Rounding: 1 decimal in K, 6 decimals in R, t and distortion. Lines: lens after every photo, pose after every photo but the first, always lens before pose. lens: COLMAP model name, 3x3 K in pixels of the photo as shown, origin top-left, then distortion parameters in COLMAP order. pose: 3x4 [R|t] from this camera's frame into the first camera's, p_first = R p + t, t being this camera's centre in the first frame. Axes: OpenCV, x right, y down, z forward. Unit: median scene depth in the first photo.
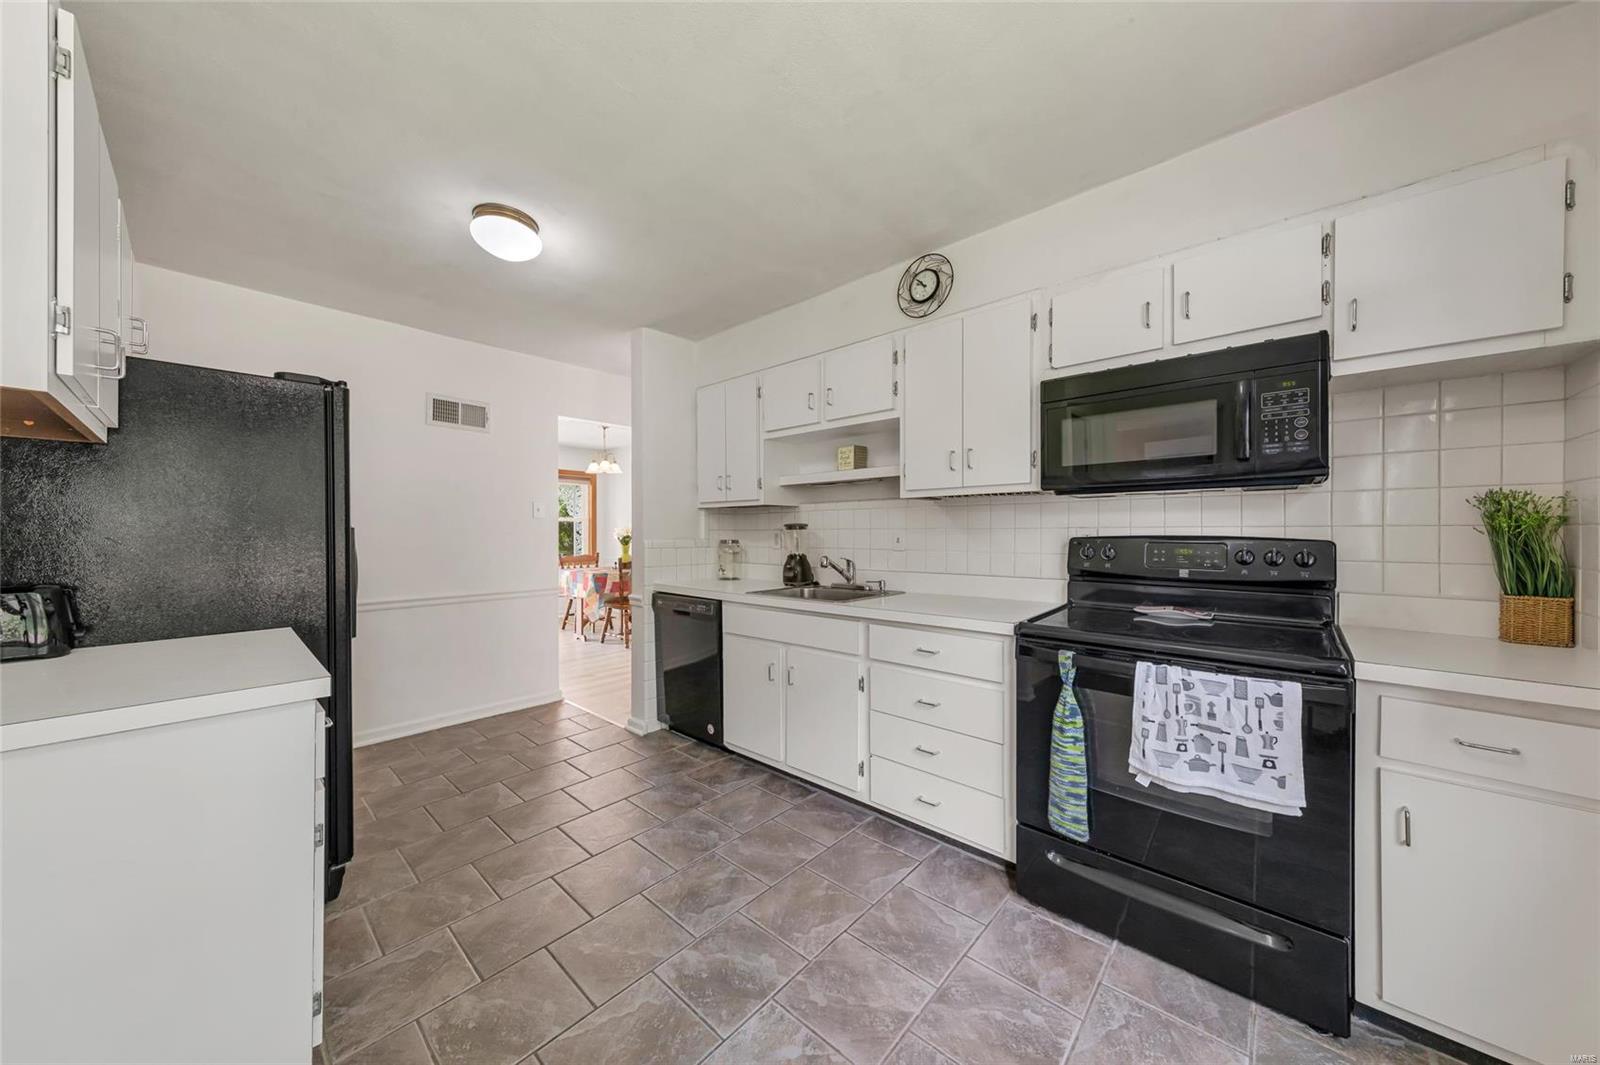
lens RADIAL K [[537.3, 0, 800.0], [0, 537.3, 532.5], [0, 0, 1]] dist [0.001179, 0.000093]
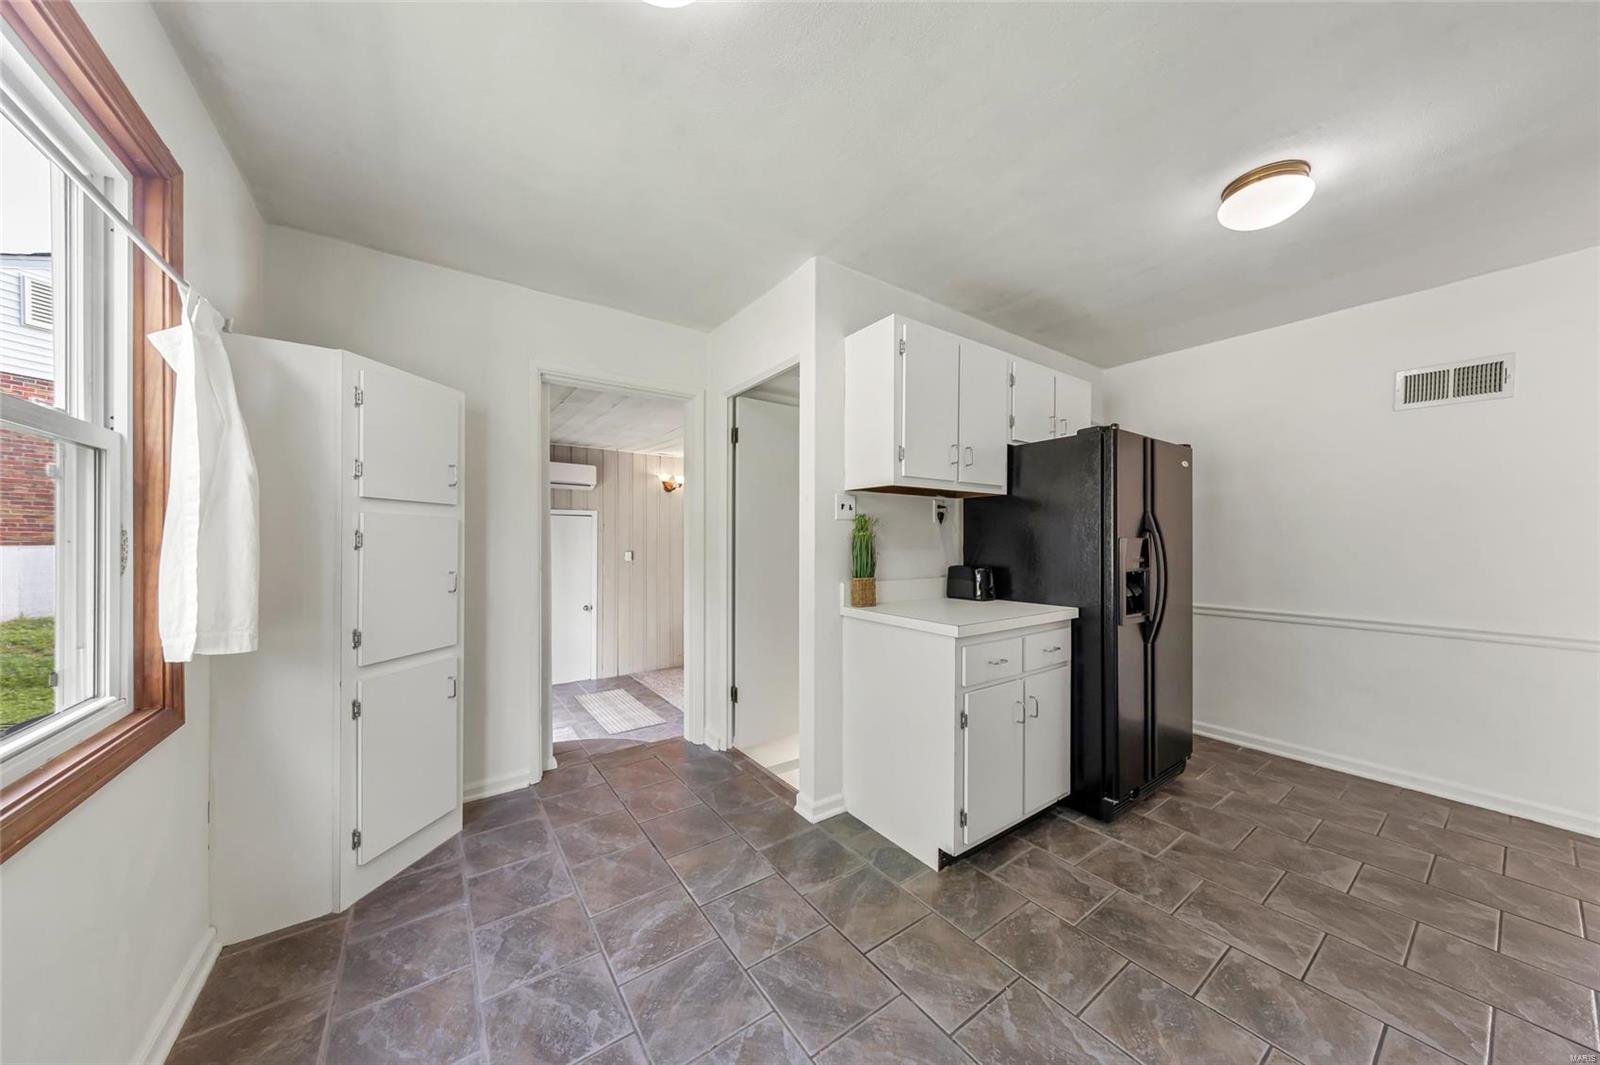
lens RADIAL K [[519.8, 0, 799.8], [0, 519.8, 538.0], [0, 0, 1]] dist [0.000533, 0.000054]
pose [[-0.214805, -0.006763, -0.976634, 0.411917], [-0.004581, 0.999972, -0.005917, 0.002200], [0.976646, 0.003203, -0.214830, 0.423191]]
